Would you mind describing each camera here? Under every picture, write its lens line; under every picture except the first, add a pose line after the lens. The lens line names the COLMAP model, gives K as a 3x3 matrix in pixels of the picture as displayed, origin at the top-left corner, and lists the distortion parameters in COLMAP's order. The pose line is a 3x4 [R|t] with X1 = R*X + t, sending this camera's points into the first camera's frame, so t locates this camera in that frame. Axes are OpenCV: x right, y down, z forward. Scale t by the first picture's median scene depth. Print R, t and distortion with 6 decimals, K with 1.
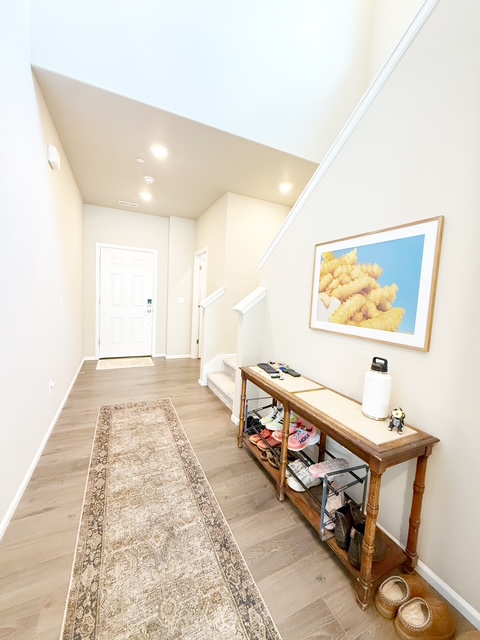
lens RADIAL K [[255.8, 0, 240.0], [0, 255.8, 318.2], [0, 0, 1]] dist [0.001307, -0.000389]
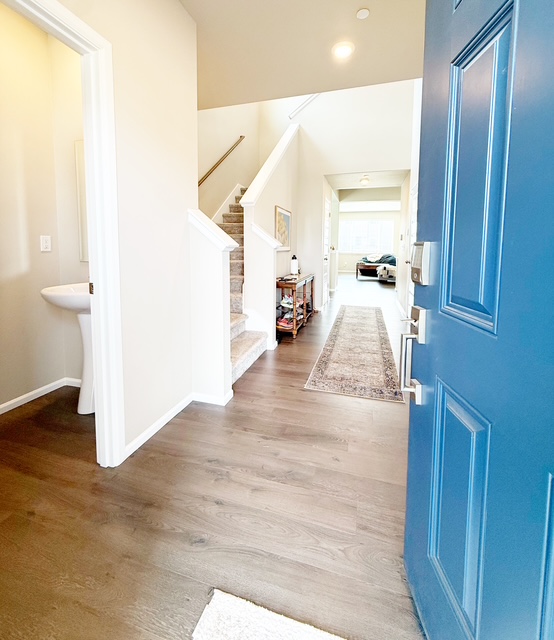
lens RADIAL K [[299.4, 0, 272.1], [0, 299.4, 271.4], [0, 0, 1]] dist [0.000454, 0.000087]
pose [[-0.735196, -0.111373, 0.668642, -1.199410], [0.013826, 0.983741, 0.179059, -0.212937], [-0.677713, 0.140888, -0.721703, 2.703436]]
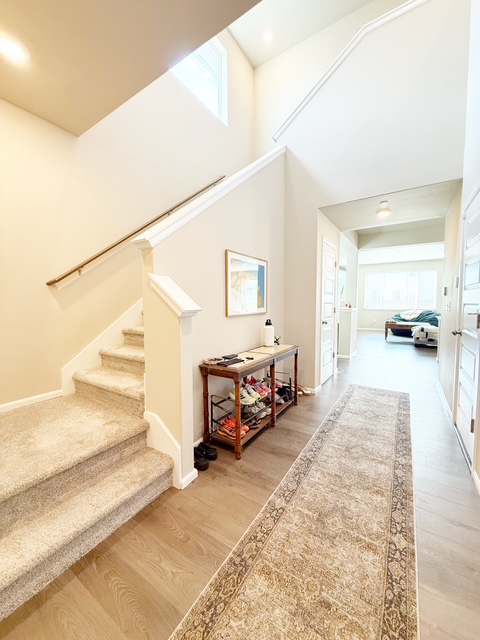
lens RADIAL K [[255.8, 0, 240.1], [0, 255.8, 319.1], [0, 0, 1]] dist [0.001307, -0.000389]
pose [[-0.524060, -0.108166, 0.844785, -0.853826], [0.049481, 0.986360, 0.156989, -0.147886], [-0.850243, 0.124072, -0.511559, 1.670572]]
